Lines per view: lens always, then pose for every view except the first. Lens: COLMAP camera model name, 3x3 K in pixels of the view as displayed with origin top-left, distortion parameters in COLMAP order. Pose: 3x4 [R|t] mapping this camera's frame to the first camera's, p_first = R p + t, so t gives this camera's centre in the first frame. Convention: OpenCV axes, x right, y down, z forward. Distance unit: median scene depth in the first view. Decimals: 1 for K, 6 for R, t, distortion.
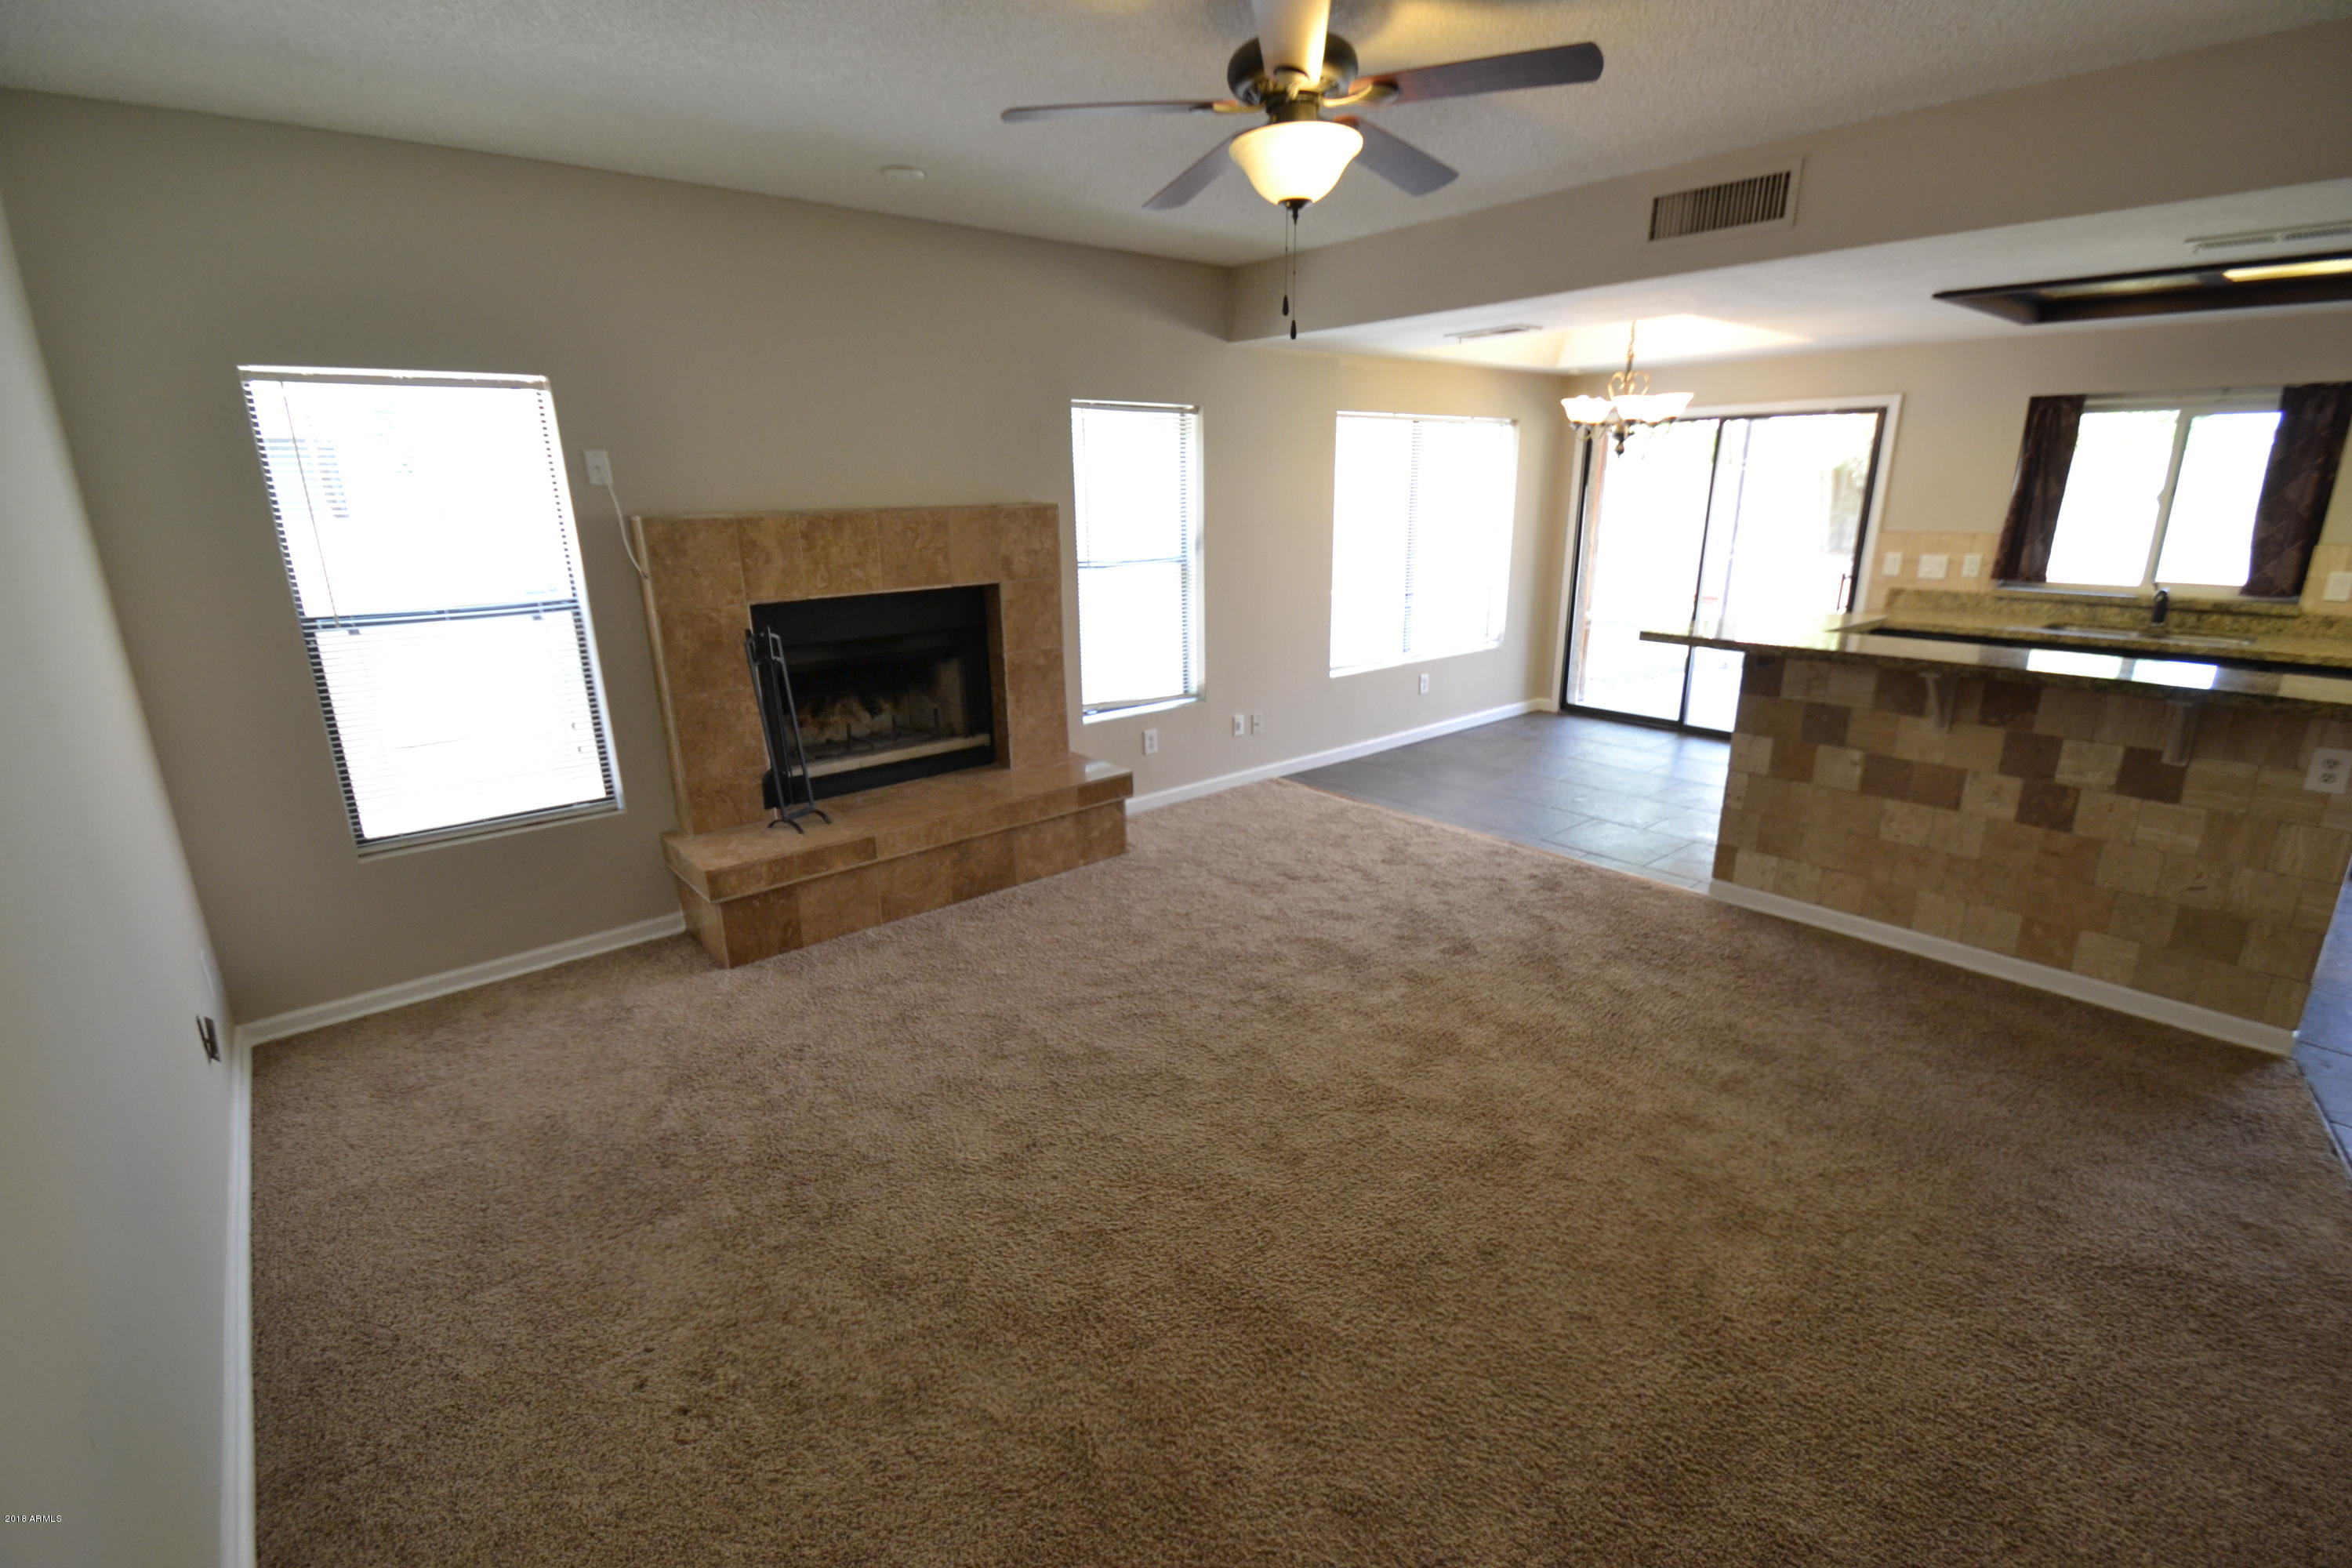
lens RADIAL K [[1046.1, 0, 1180.3], [0, 1046.1, 792.1], [0, 0, 1]] dist [0.012908, -0.015305]
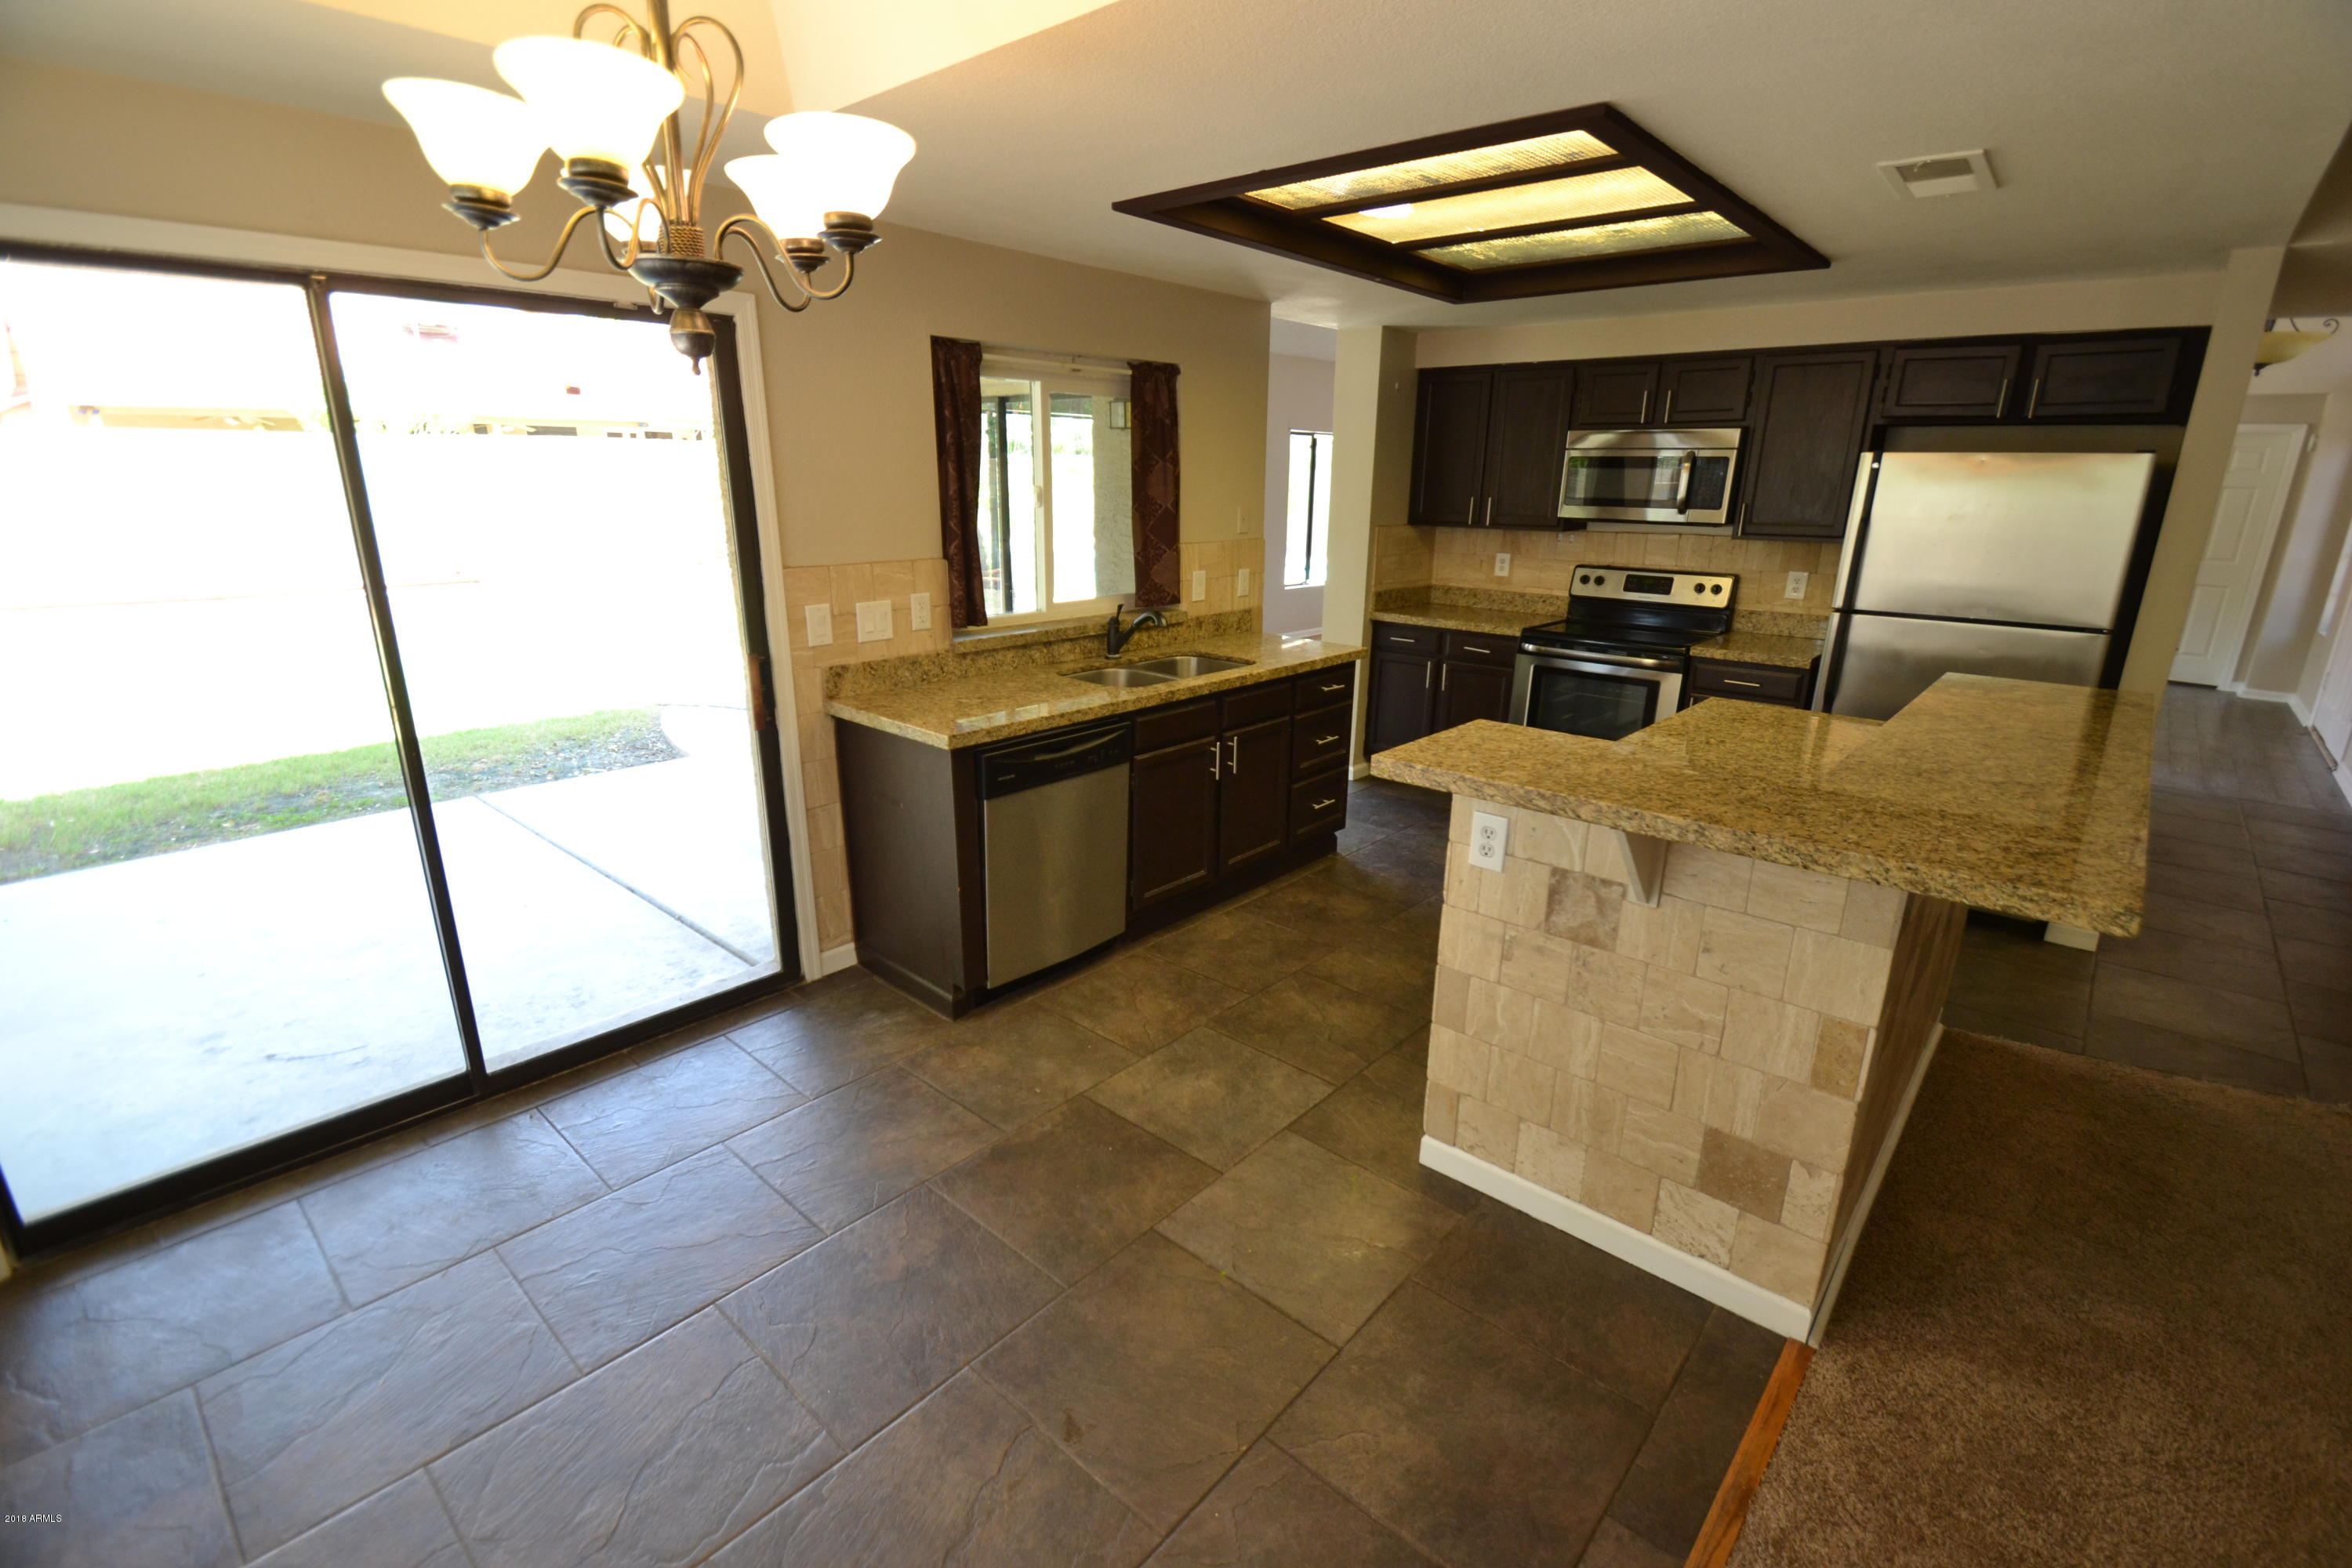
lens RADIAL K [[1046.1, 0, 1180.3], [0, 1046.1, 792.1], [0, 0, 1]] dist [0.012908, -0.015305]
pose [[-0.139159, -0.278030, 0.950439, 0.128900], [0.272225, 0.912060, 0.306661, -0.289460], [-0.952118, 0.301408, -0.051234, 0.997545]]
